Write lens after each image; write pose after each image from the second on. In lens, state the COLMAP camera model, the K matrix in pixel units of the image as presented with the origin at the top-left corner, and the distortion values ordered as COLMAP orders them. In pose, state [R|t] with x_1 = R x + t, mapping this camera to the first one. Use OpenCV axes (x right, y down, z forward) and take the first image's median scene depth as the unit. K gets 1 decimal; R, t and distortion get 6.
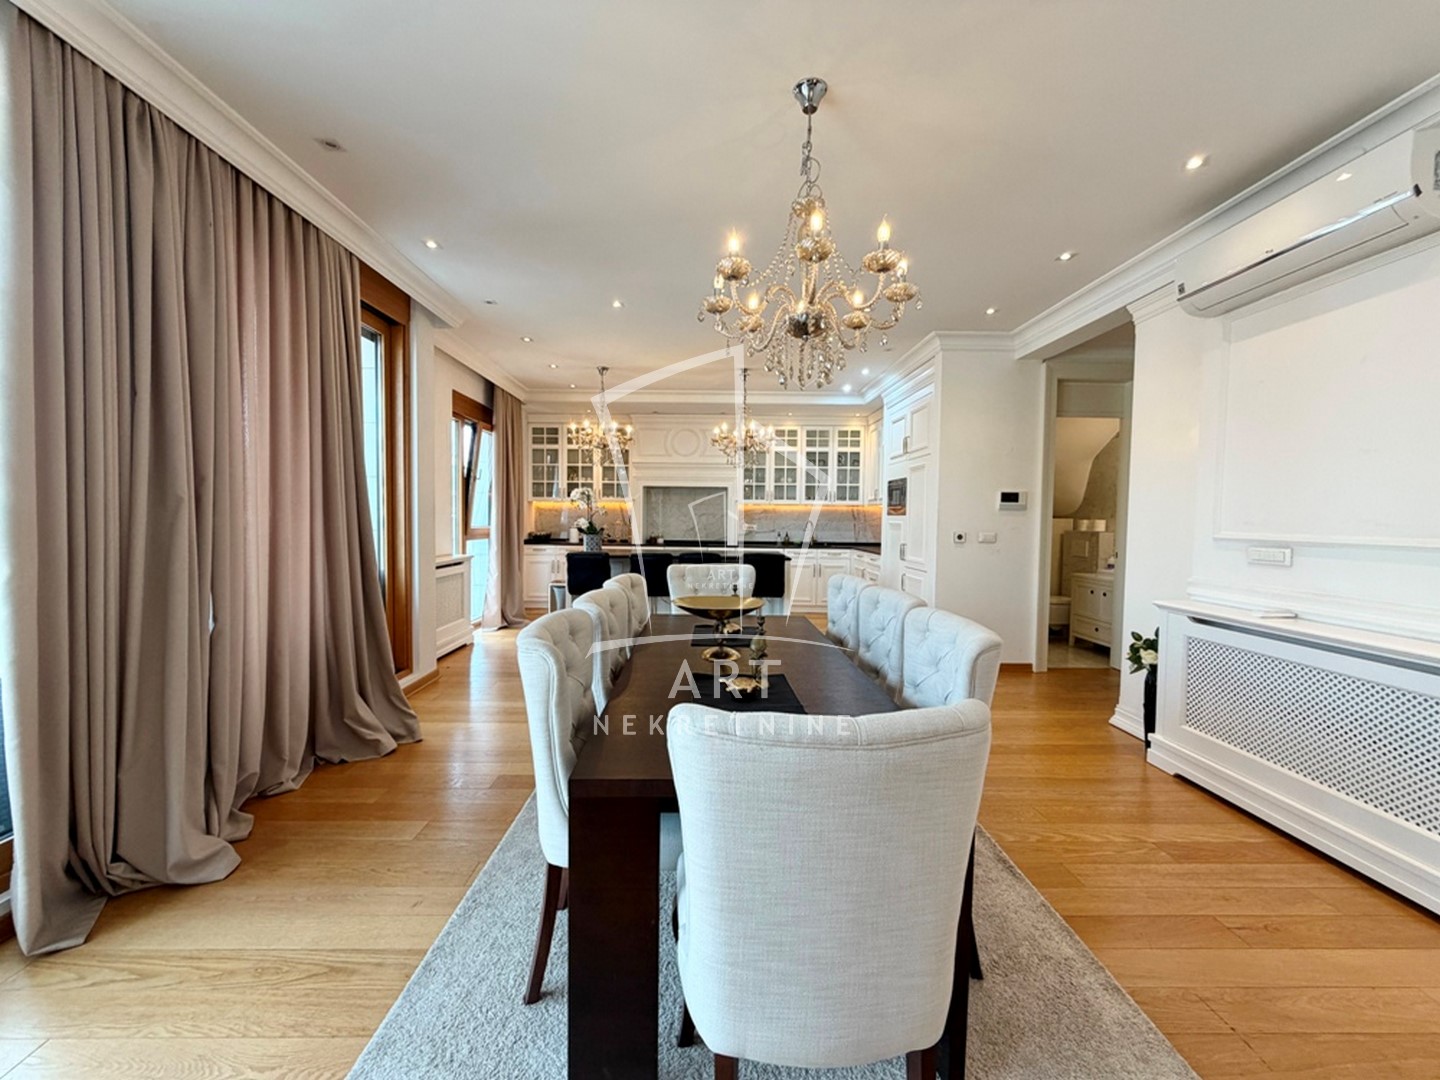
lens RADIAL K [[570.7, 0, 720.0], [0, 570.7, 540.0], [0, 0, 1]] dist [0.002913, 0.000095]
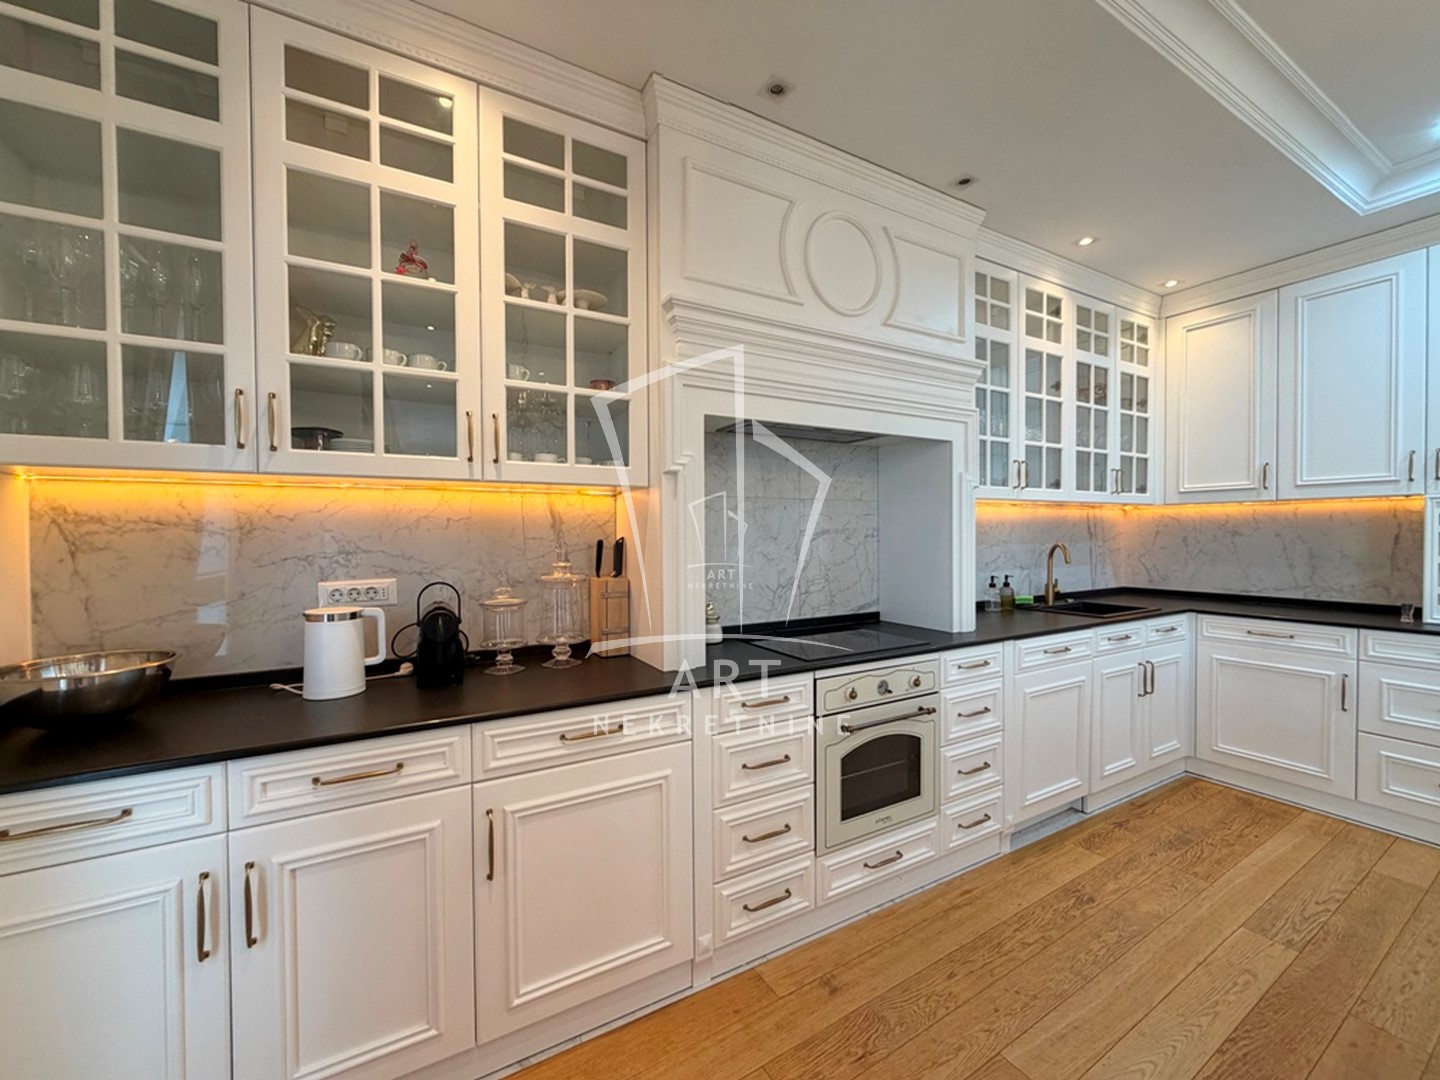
lens RADIAL K [[570.7, 0, 720.0], [0, 570.7, 540.0], [0, 0, 1]] dist [0.002913, 0.000095]
pose [[0.872090, -0.023713, 0.488771, -0.241201], [0.036759, 0.999178, -0.017111, -0.039322], [-0.487964, 0.032889, 0.872244, 0.789741]]
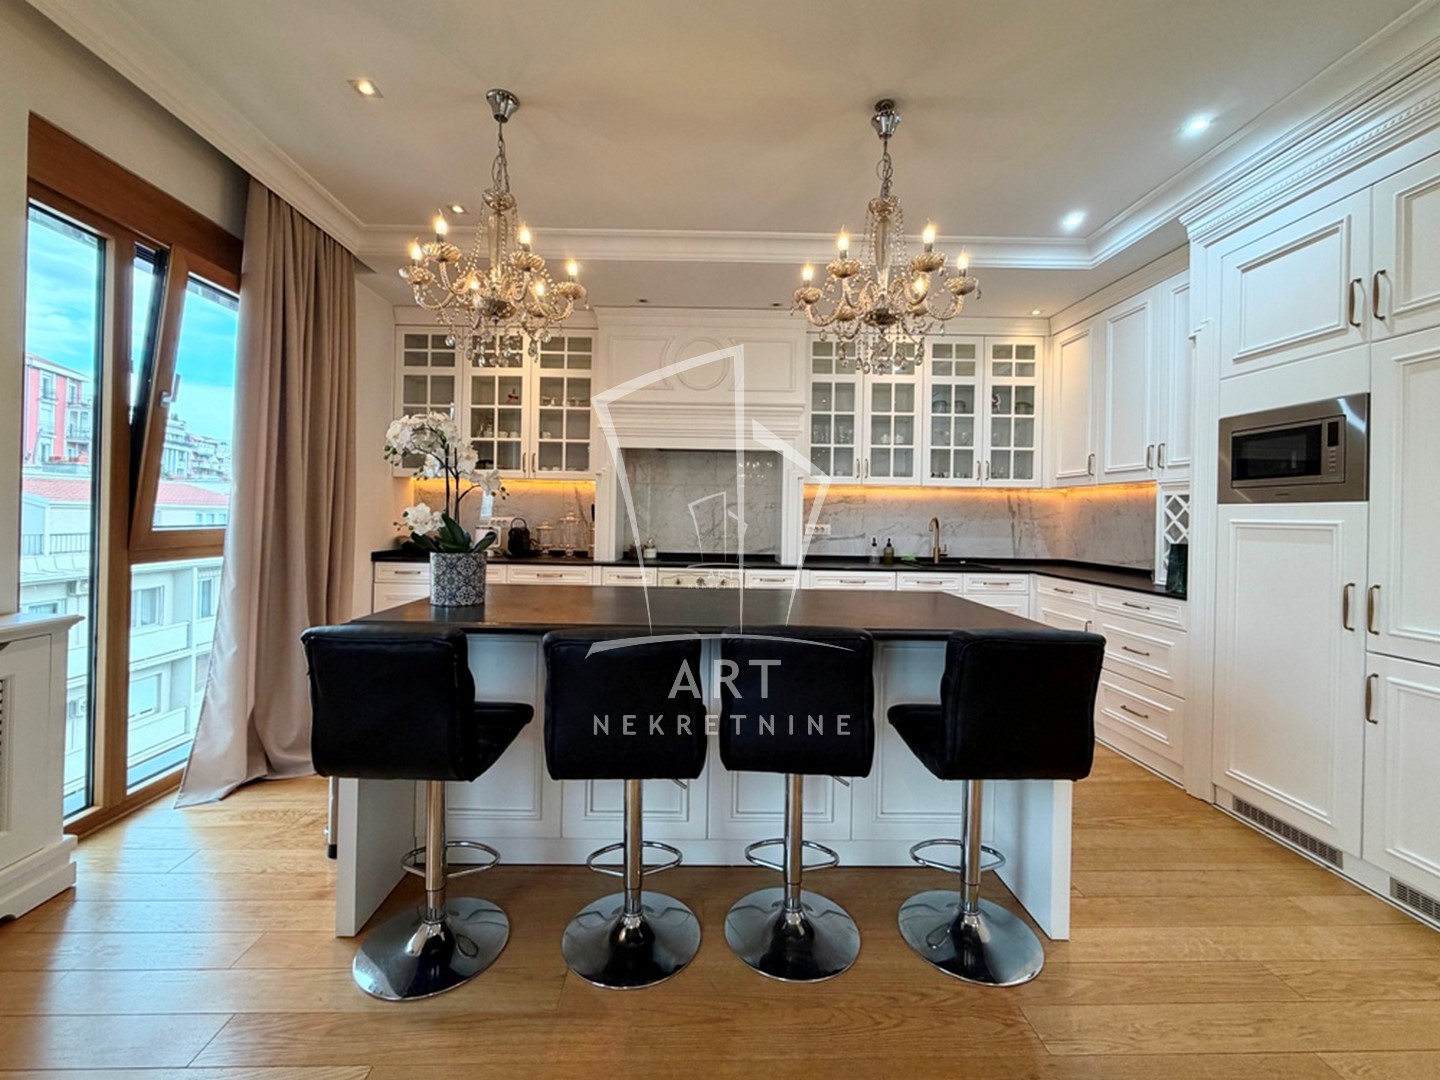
lens RADIAL K [[595.3, 0, 716.9], [0, 595.3, 509.8], [0, 0, 1]] dist [-0.000255, -0.000035]
pose [[0.999953, 0.006319, 0.007377, -0.048415], [-0.005956, 0.998814, -0.048322, -0.013372], [-0.007674, 0.048276, 0.998805, 0.464469]]
